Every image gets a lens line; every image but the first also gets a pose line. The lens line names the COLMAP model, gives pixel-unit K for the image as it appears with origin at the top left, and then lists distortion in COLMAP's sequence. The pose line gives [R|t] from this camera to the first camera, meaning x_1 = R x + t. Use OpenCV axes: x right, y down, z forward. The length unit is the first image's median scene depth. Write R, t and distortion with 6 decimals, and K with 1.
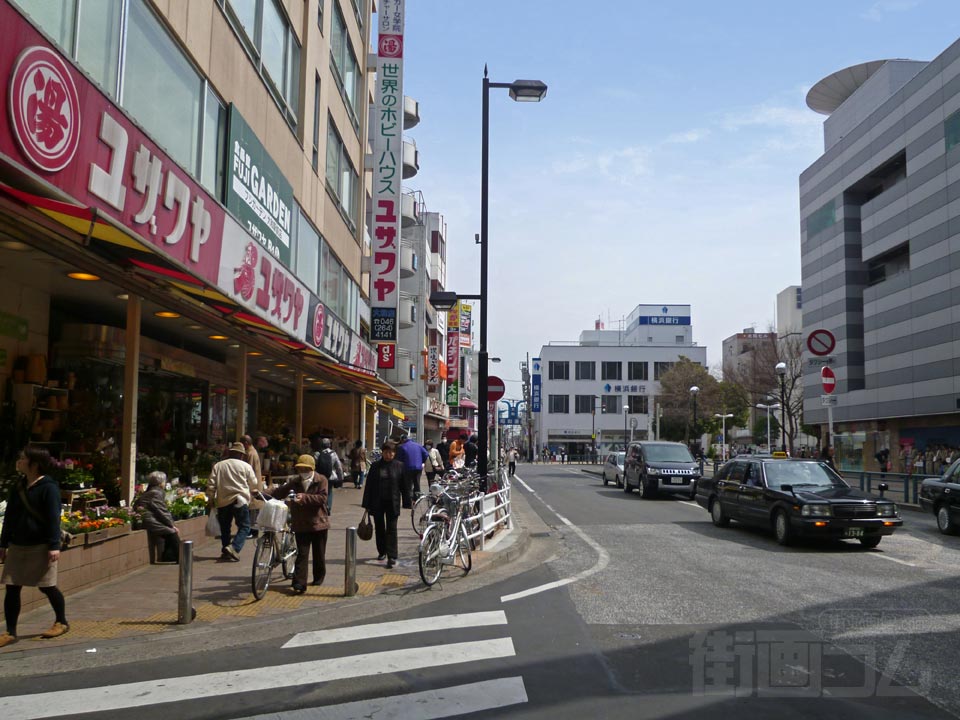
lens RADIAL K [[717.0, 0, 480.9], [0, 717.0, 395.5], [0, 0, 1]] dist [-0.051130, 0.009281]
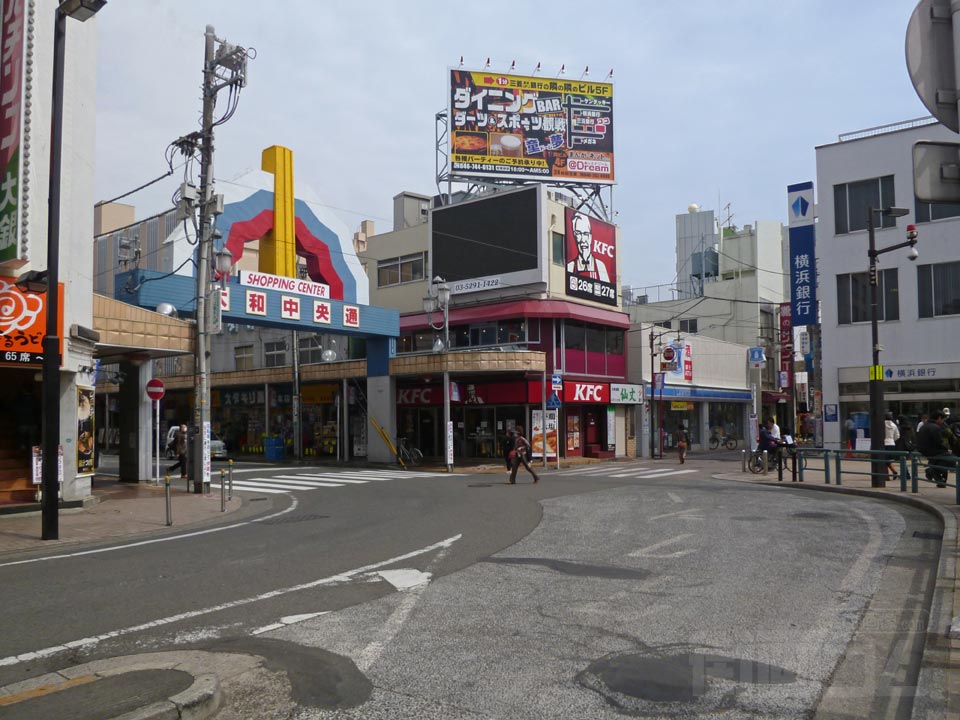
lens RADIAL K [[726.5, 0, 479.3], [0, 726.5, 396.3], [0, 0, 1]] dist [-0.068736, 0.040897]
pose [[0.833548, -0.041594, -0.550879, 0.142174], [0.062287, 0.997879, 0.018904, 0.042948], [0.548924, -0.050070, 0.834371, 0.593870]]
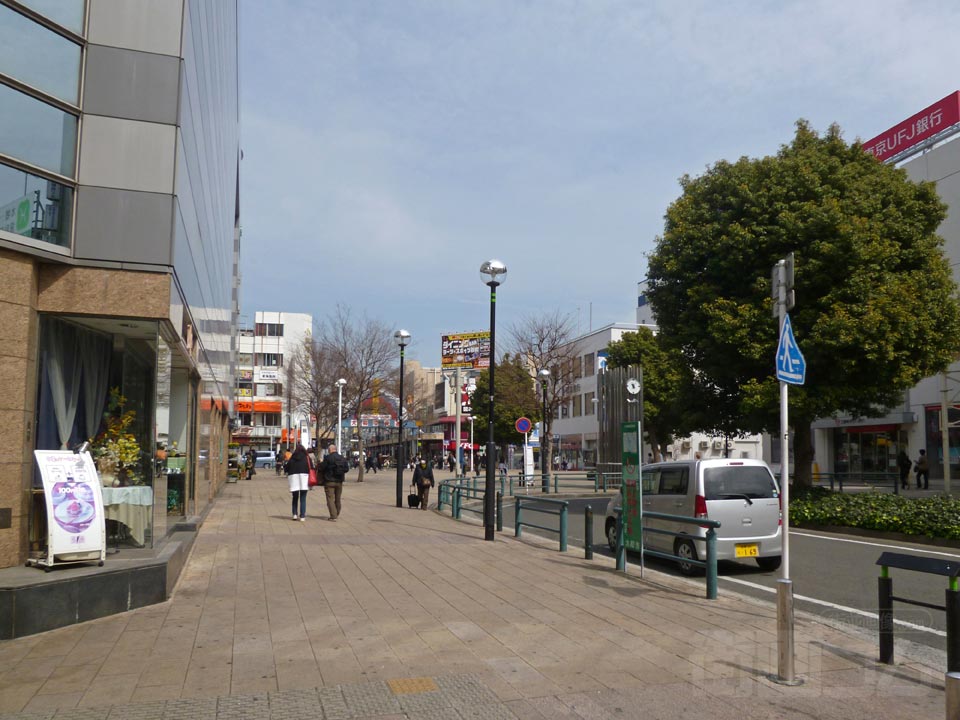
lens RADIAL K [[726.5, 0, 479.3], [0, 726.5, 396.3], [0, 0, 1]] dist [-0.068736, 0.040897]
pose [[0.331868, -0.097786, -0.938244, 1.030945], [0.068789, 0.994473, -0.079315, 0.065583], [0.940814, -0.038219, 0.336760, 0.579329]]
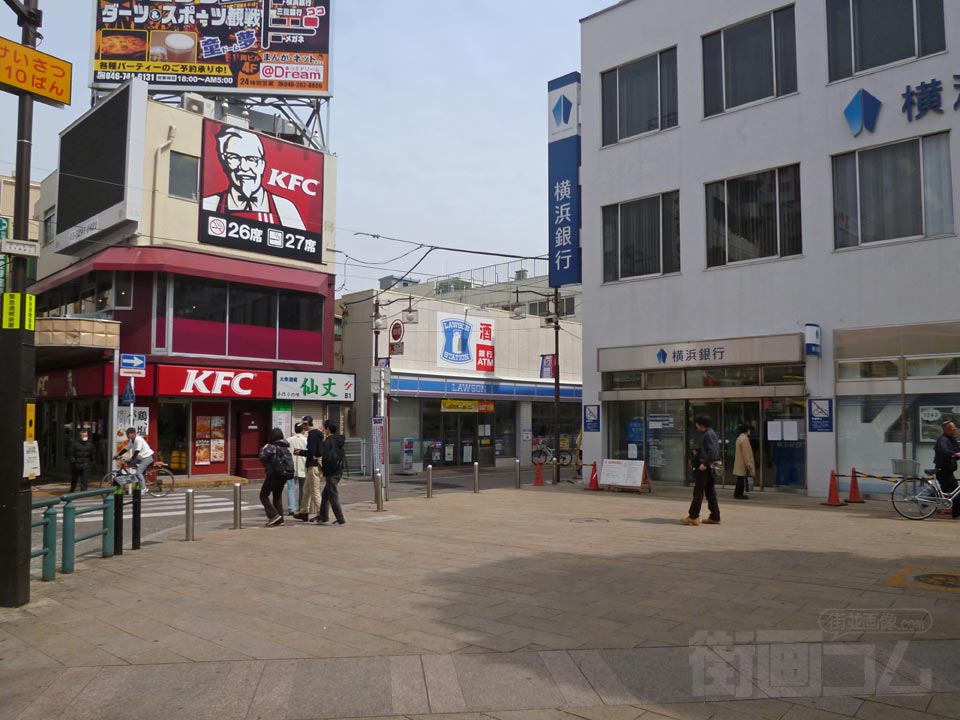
lens RADIAL K [[740.9, 0, 474.7], [0, 740.9, 374.6], [0, 0, 1]] dist [-0.043713, 0.005970]
pose [[0.777669, -0.051927, -0.626526, 0.215122], [0.051294, 0.998501, -0.019089, 0.058008], [0.626578, -0.017292, 0.779167, 0.783989]]
